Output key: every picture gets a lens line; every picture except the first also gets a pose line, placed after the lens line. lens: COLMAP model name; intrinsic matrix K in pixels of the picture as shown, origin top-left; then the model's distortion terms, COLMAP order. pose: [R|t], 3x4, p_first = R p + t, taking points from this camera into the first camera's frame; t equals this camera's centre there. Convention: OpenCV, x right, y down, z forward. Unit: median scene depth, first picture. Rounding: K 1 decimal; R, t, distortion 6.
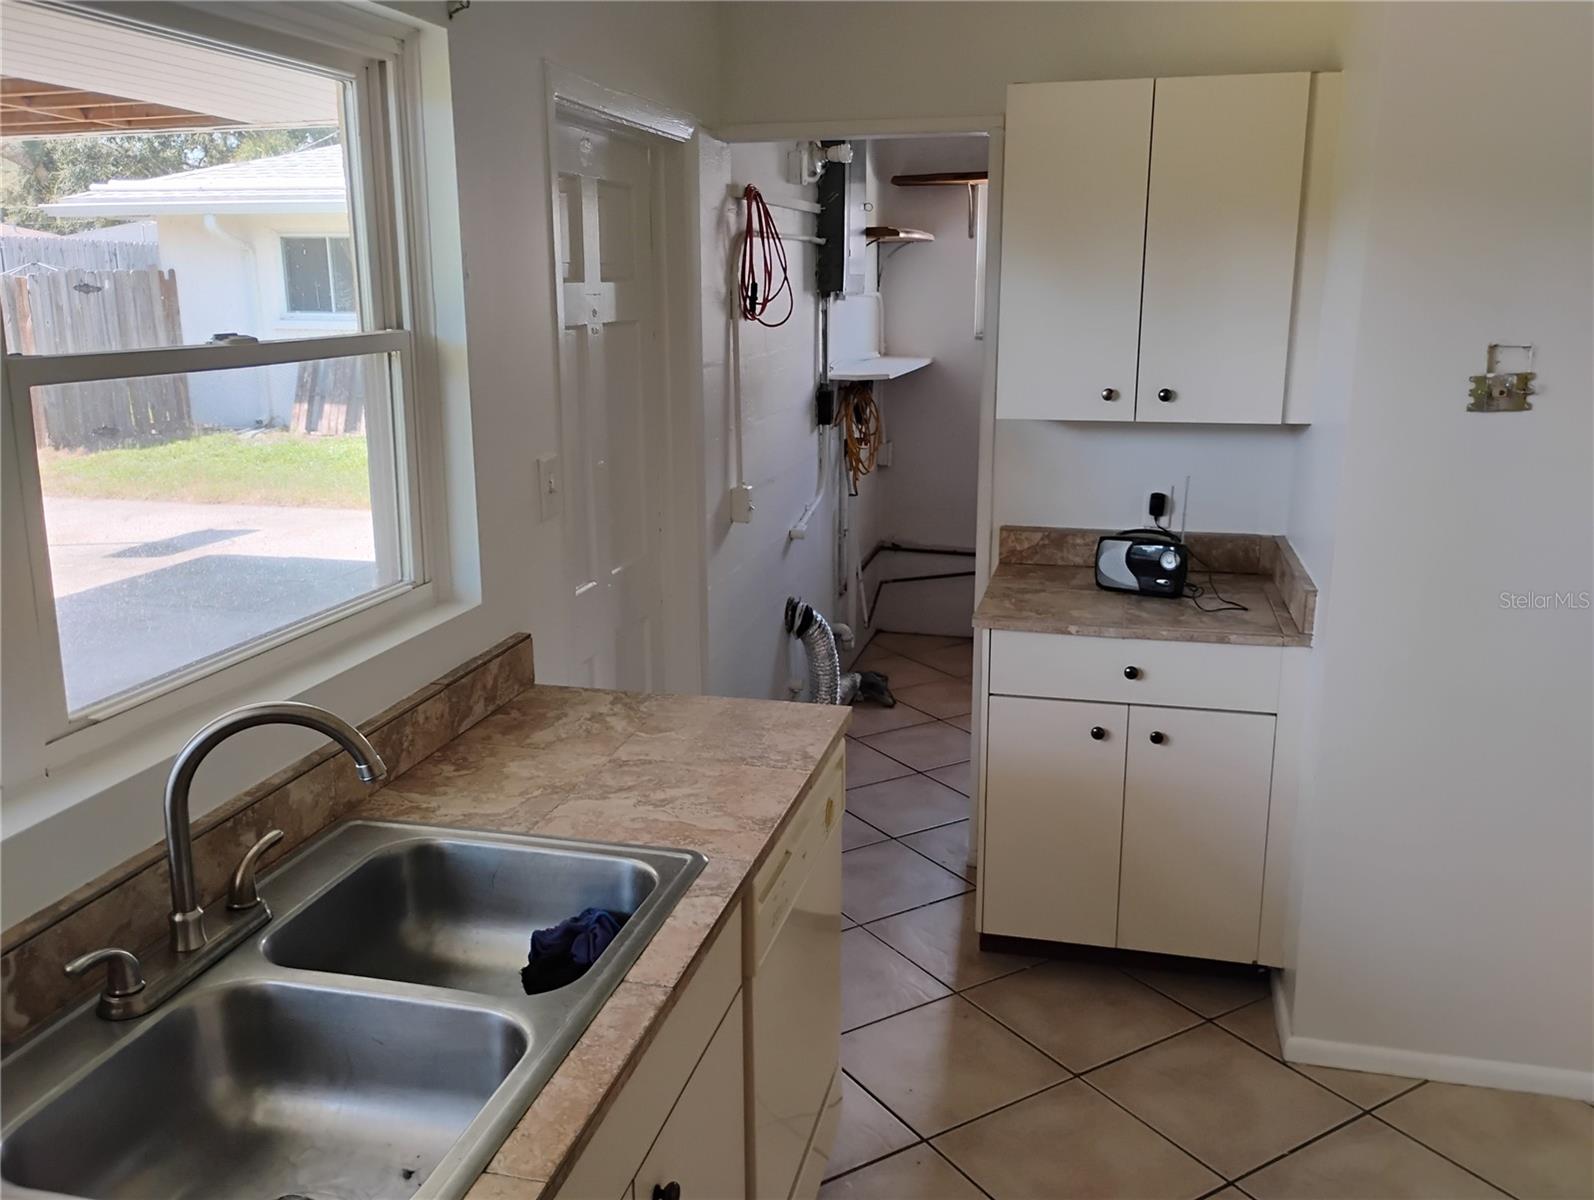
lens RADIAL K [[1322.2, 0, 787.5], [0, 1322.2, 598.9], [0, 0, 1]] dist [0.034828, -0.057922]
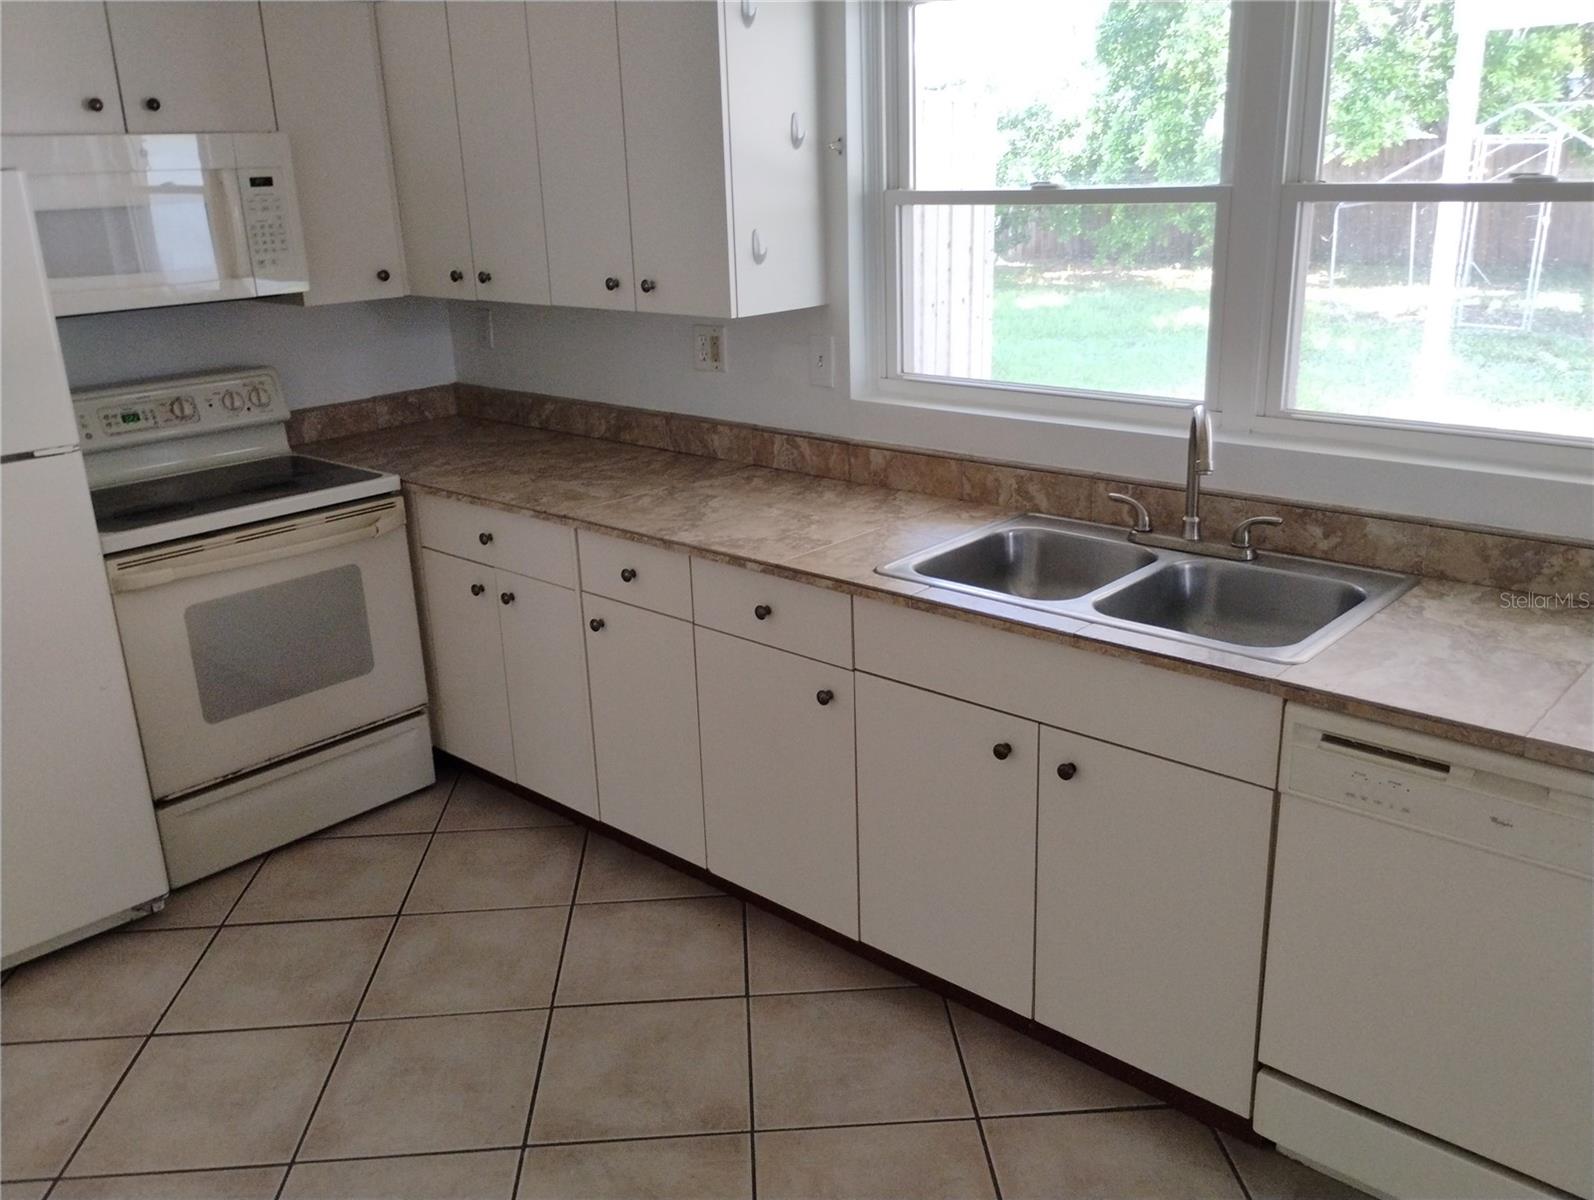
lens RADIAL K [[1322.2, 0, 787.5], [0, 1322.2, 598.9], [0, 0, 1]] dist [0.034828, -0.057922]
pose [[-0.470504, 0.298674, -0.830313, 0.648628], [-0.168252, 0.893343, 0.416688, -0.154753], [0.866209, 0.335755, -0.370069, 0.627368]]
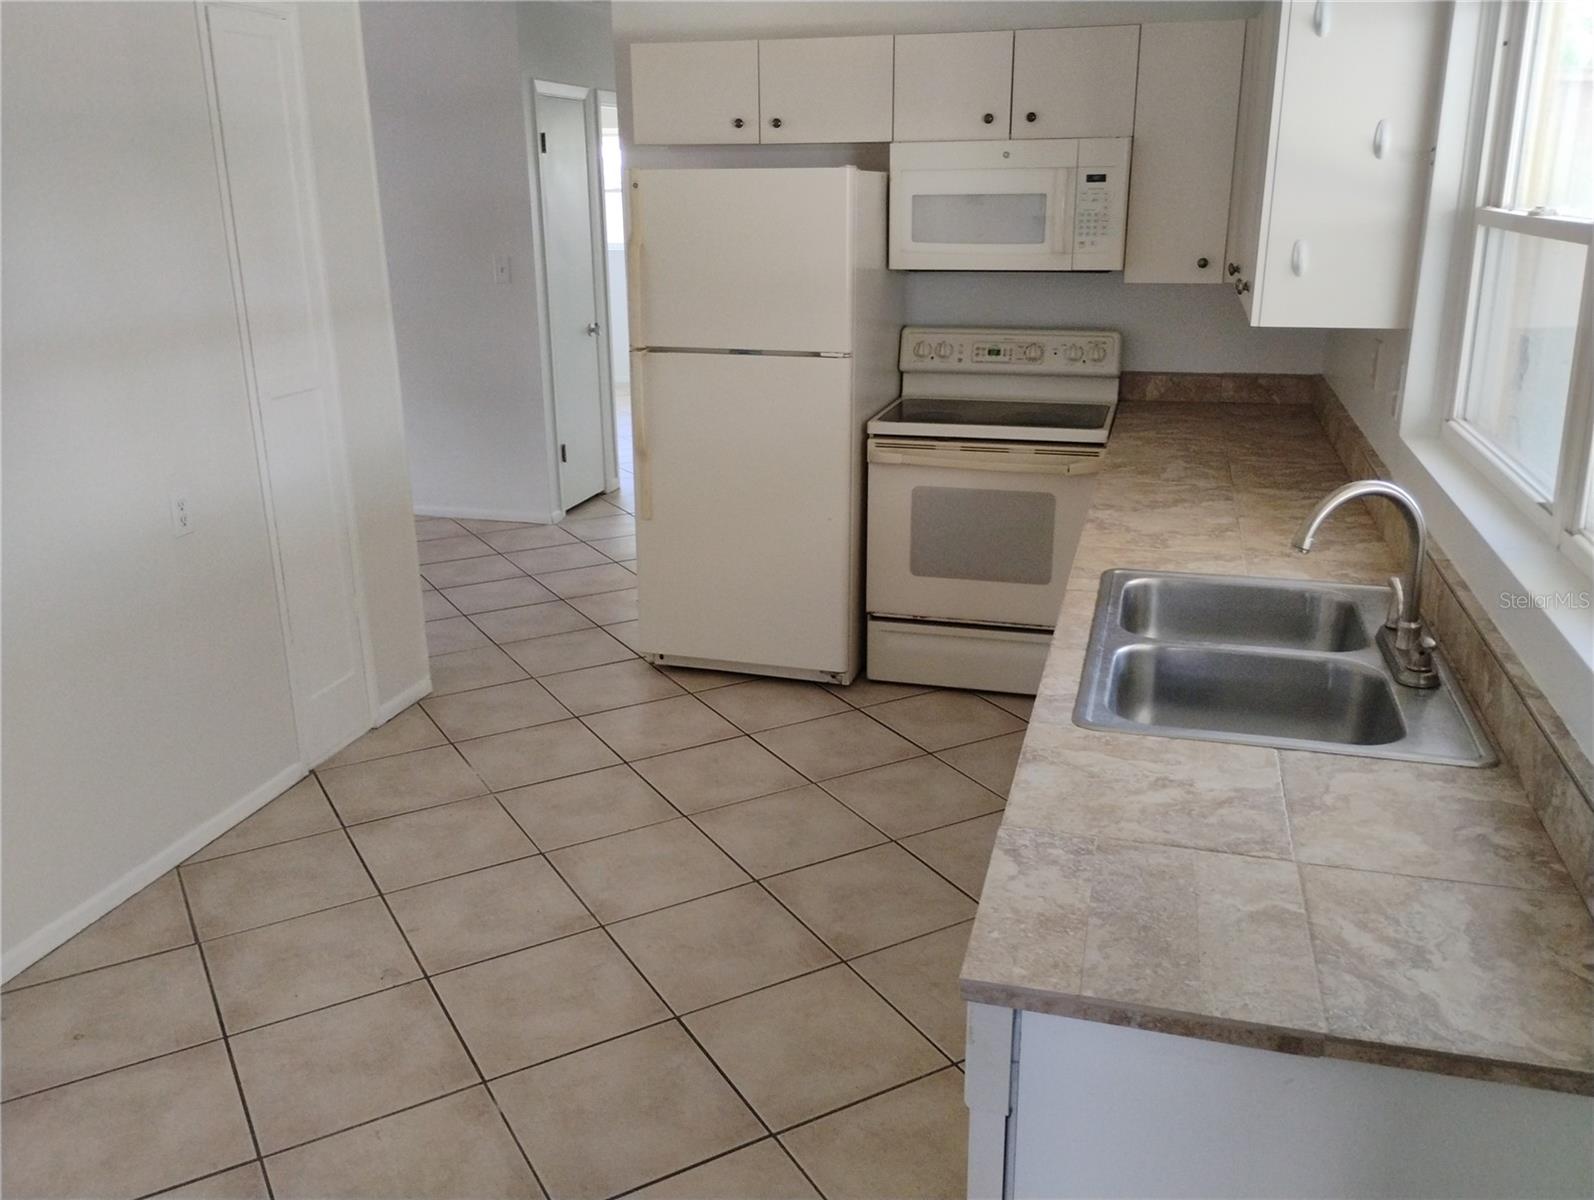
lens RADIAL K [[1322.2, 0, 787.5], [0, 1322.2, 598.9], [0, 0, 1]] dist [0.034828, -0.057922]
pose [[-0.999334, 0.009305, 0.035287, 0.081084], [0.026118, 0.857685, 0.513511, -0.272630], [-0.025487, 0.514091, -0.857357, 1.141862]]
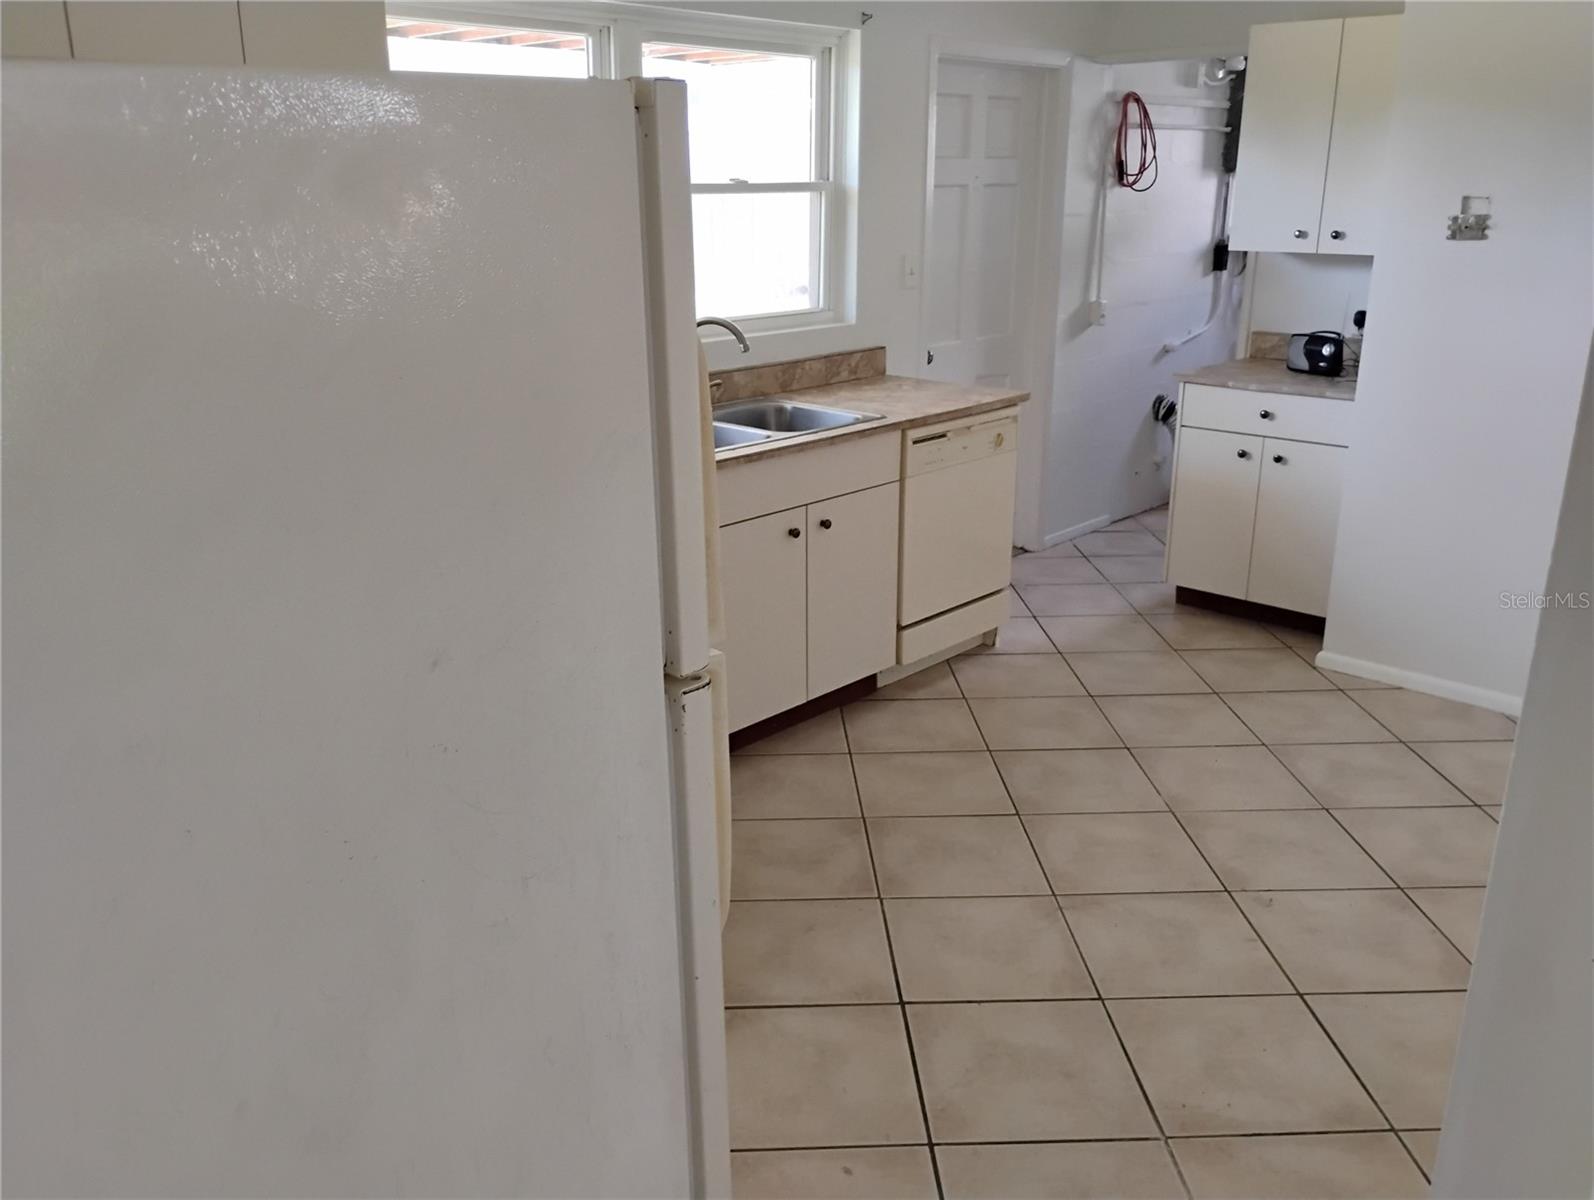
lens RADIAL K [[1322.2, 0, 787.5], [0, 1322.2, 598.9], [0, 0, 1]] dist [0.034828, -0.057922]
pose [[0.871869, 0.150895, -0.465912, 0.541794], [-0.114716, 0.987807, 0.105250, 0.173533], [0.476113, -0.038316, 0.878549, -0.655174]]
